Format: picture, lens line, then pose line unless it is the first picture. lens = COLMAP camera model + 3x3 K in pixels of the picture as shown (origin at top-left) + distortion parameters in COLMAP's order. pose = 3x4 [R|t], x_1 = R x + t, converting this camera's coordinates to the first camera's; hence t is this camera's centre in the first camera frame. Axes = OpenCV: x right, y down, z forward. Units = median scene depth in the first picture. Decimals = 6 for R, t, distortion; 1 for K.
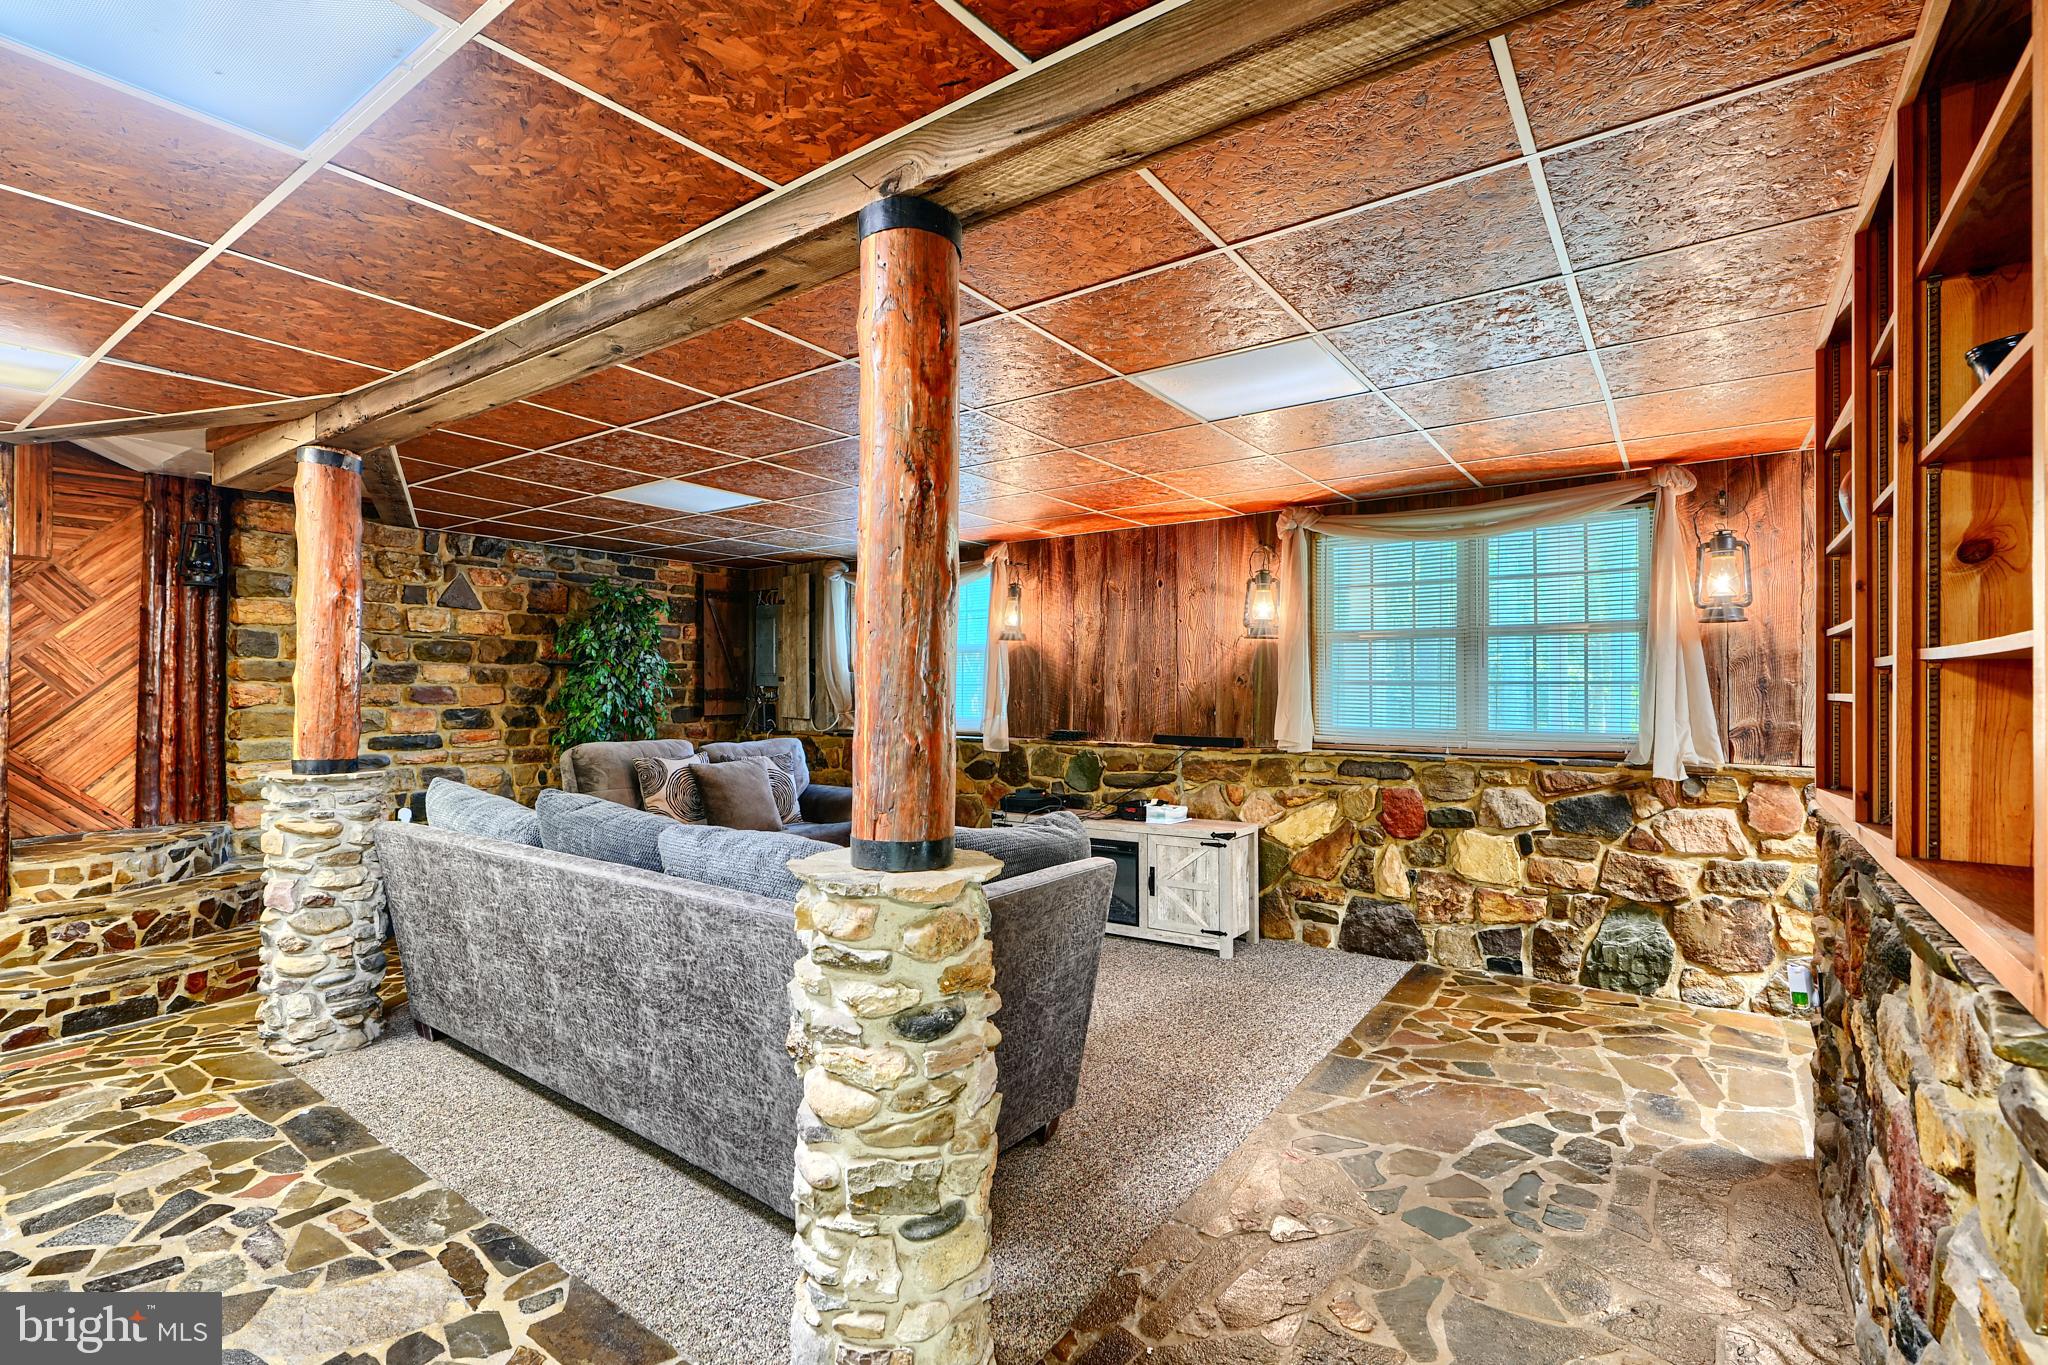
lens RADIAL K [[915.8, 0, 1024.0], [0, 915.8, 682.5], [0, 0, 1]] dist [0.003279, -0.001554]
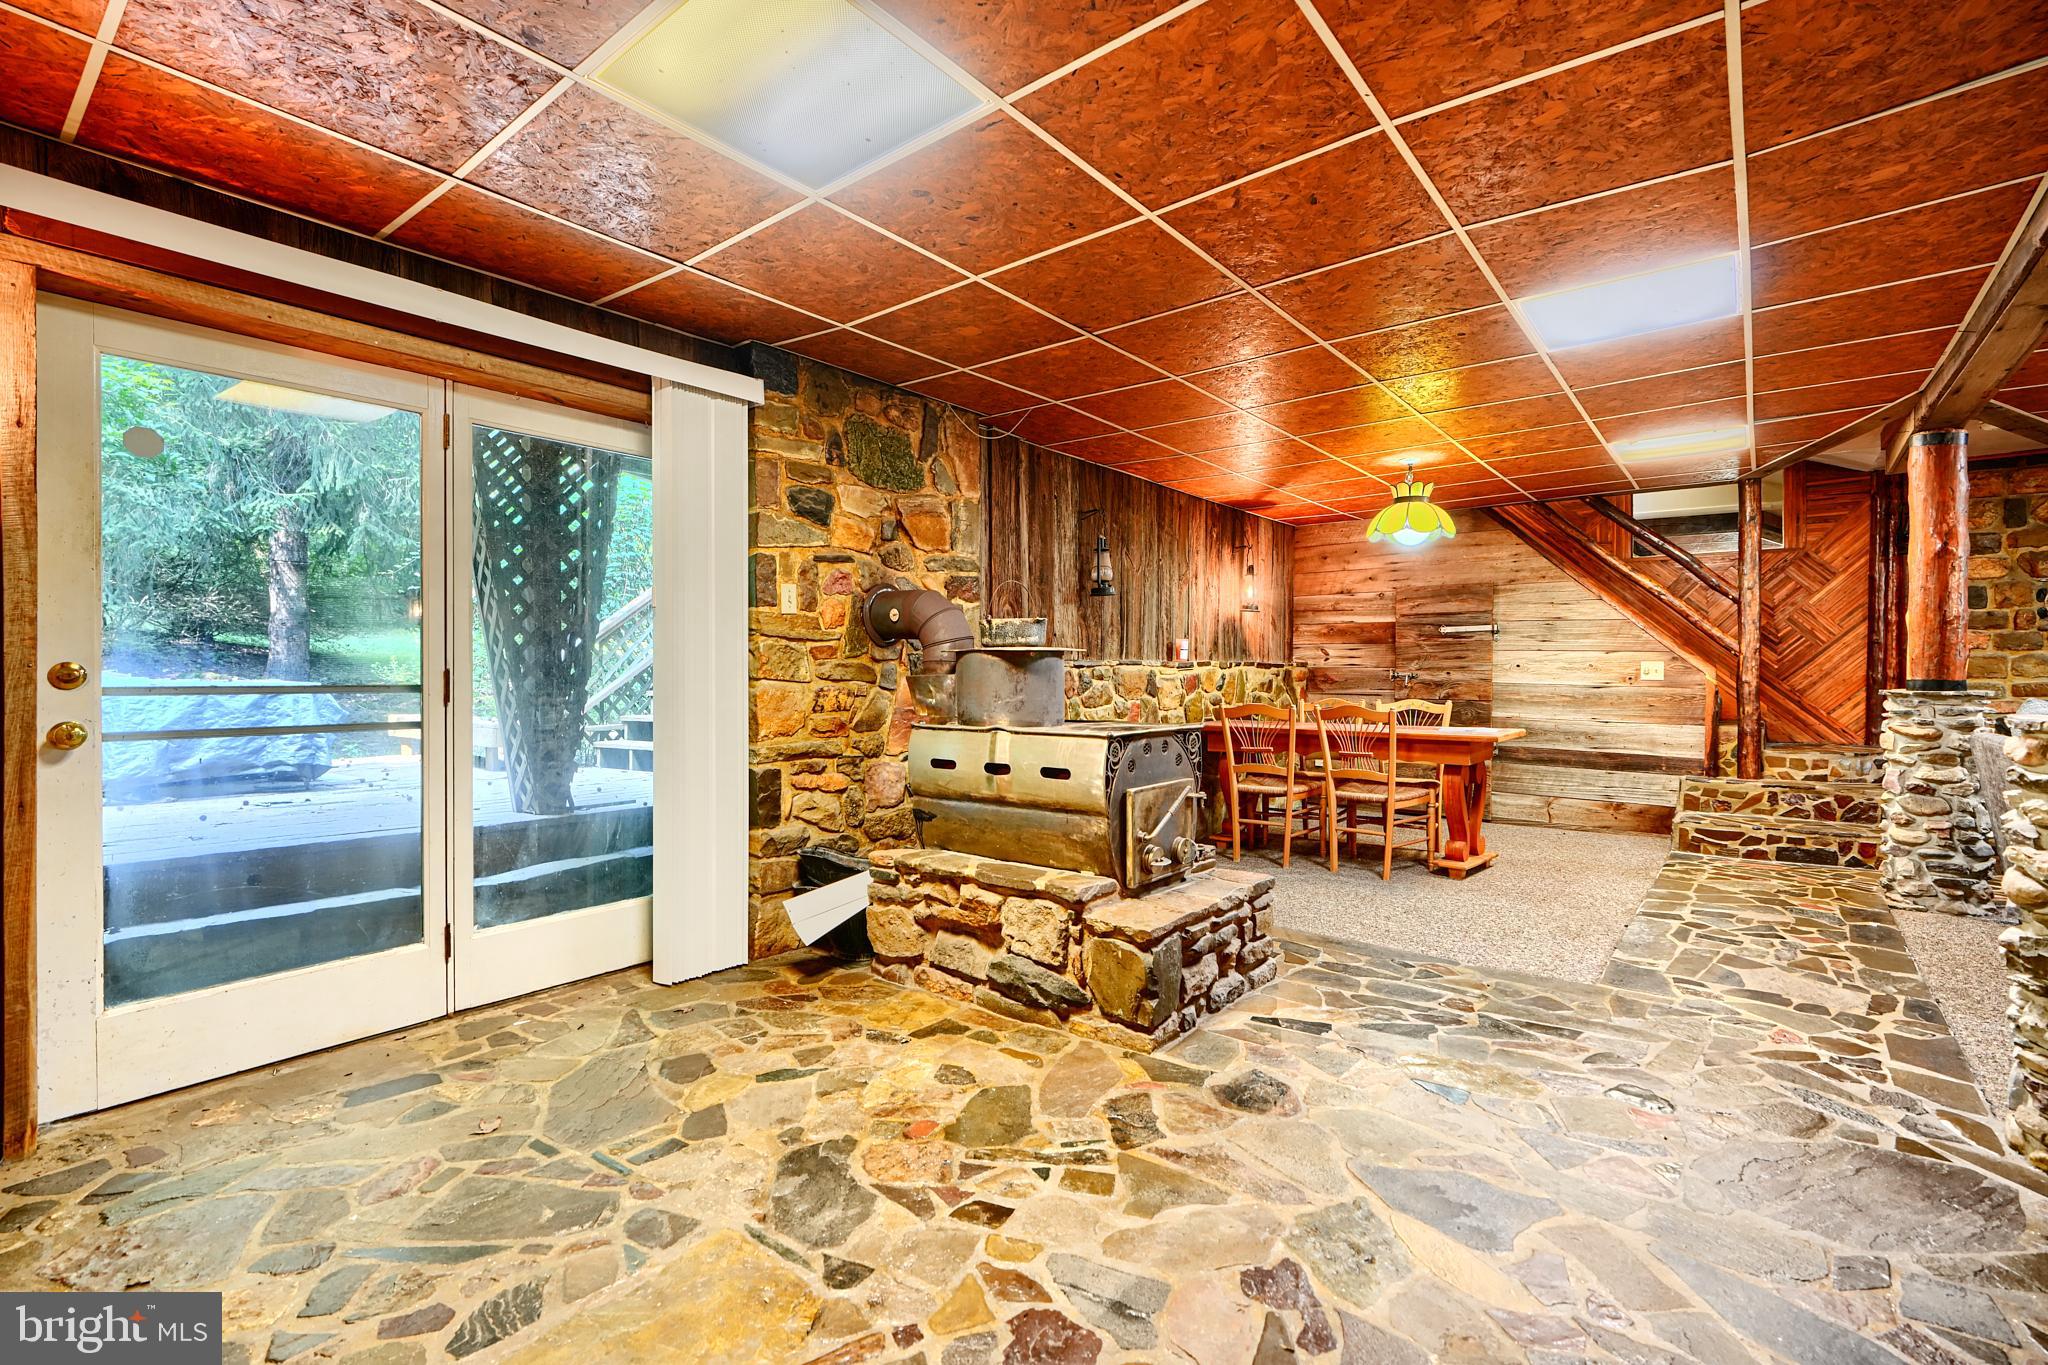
lens RADIAL K [[915.8, 0, 1024.0], [0, 915.8, 682.5], [0, 0, 1]] dist [0.003279, -0.001554]
pose [[-0.061635, 0.007083, -0.998074, 0.526921], [0.009588, 0.999933, 0.006505, 0.063430], [0.998053, -0.009168, -0.061699, -0.149002]]
